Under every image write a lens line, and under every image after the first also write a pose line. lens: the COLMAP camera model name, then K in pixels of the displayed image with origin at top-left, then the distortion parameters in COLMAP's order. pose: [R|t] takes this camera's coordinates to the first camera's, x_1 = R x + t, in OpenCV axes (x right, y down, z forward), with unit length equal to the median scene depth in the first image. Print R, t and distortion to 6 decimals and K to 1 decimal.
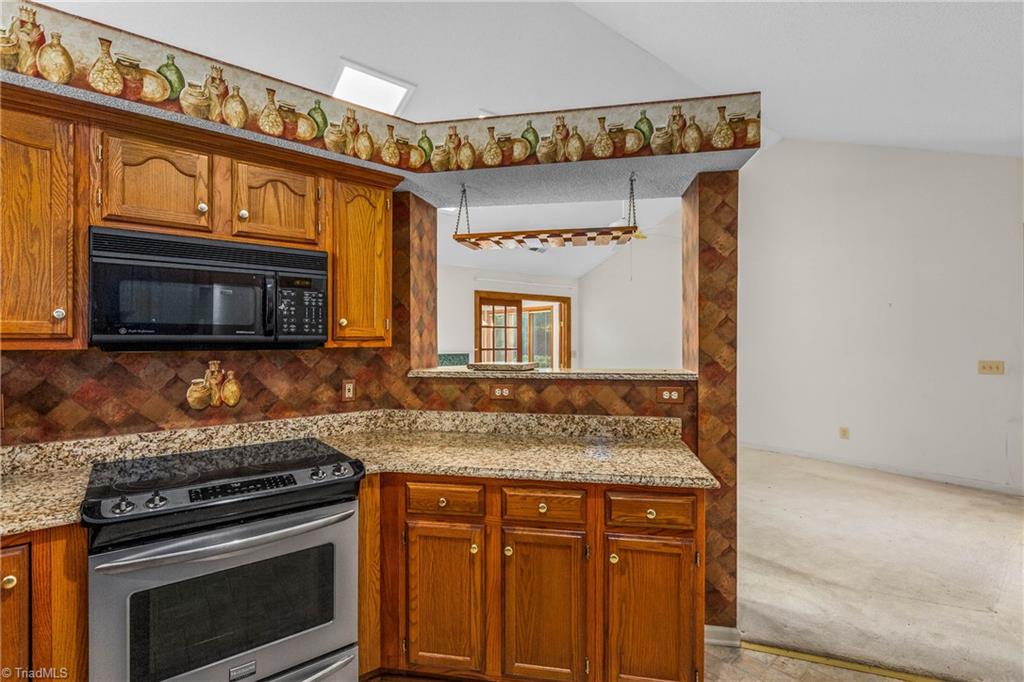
lens RADIAL K [[492.9, 0, 501.9], [0, 492.9, 337.7], [0, 0, 1]] dist [-0.013379, -0.000390]
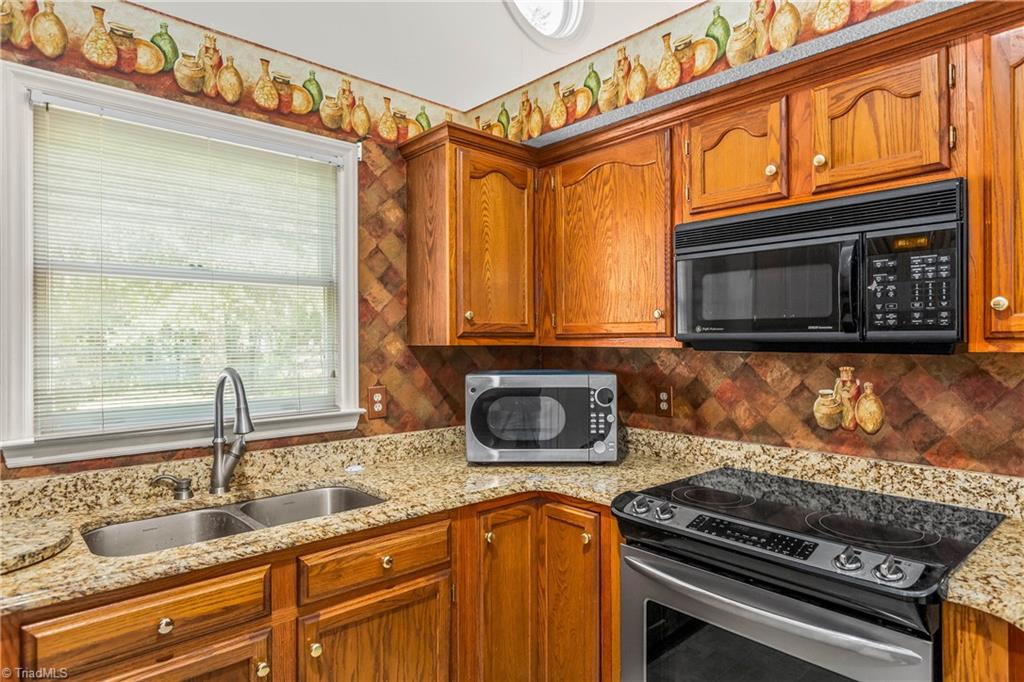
lens RADIAL K [[603.1, 0, 518.5], [0, 603.1, 344.2], [0, 0, 1]] dist [-0.003058, 0.001489]
pose [[0.038350, 0.008551, -0.999228, 0.305105], [0.007505, 0.999933, 0.008845, 0.001618], [0.999236, -0.007838, 0.038283, 0.492940]]
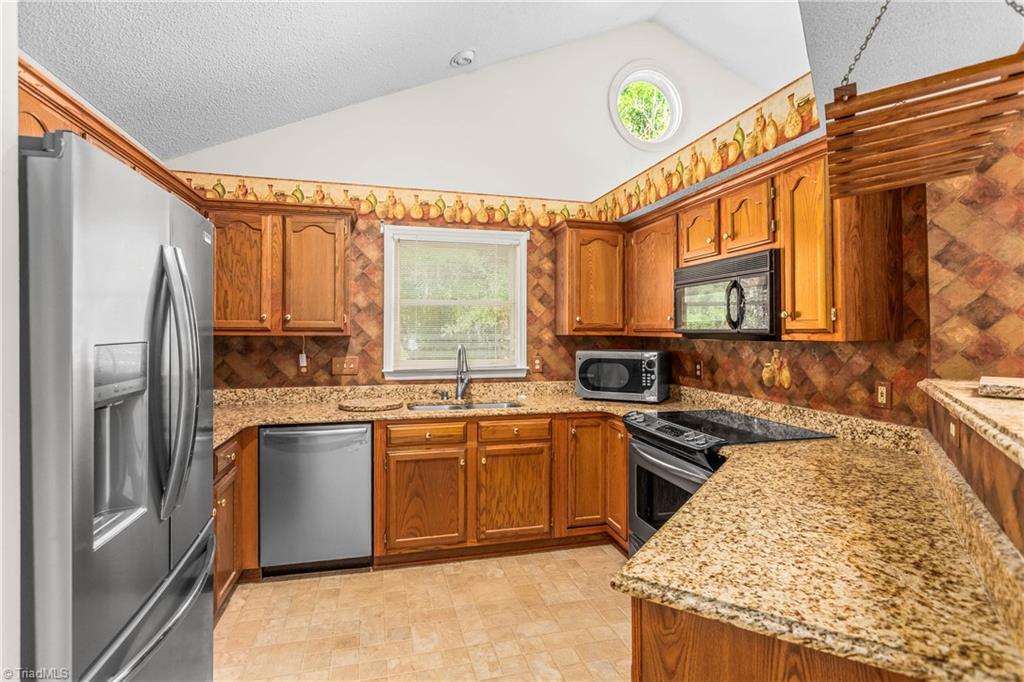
lens RADIAL K [[504.5, 0, 507.6], [0, 504.5, 333.8], [0, 0, 1]] dist [0.000513, 0.000996]
pose [[-0.430429, 0.004273, -0.902615, 0.866617], [0.002210, 0.999991, 0.003680, 0.001991], [0.902622, -0.000410, -0.430434, 0.970227]]
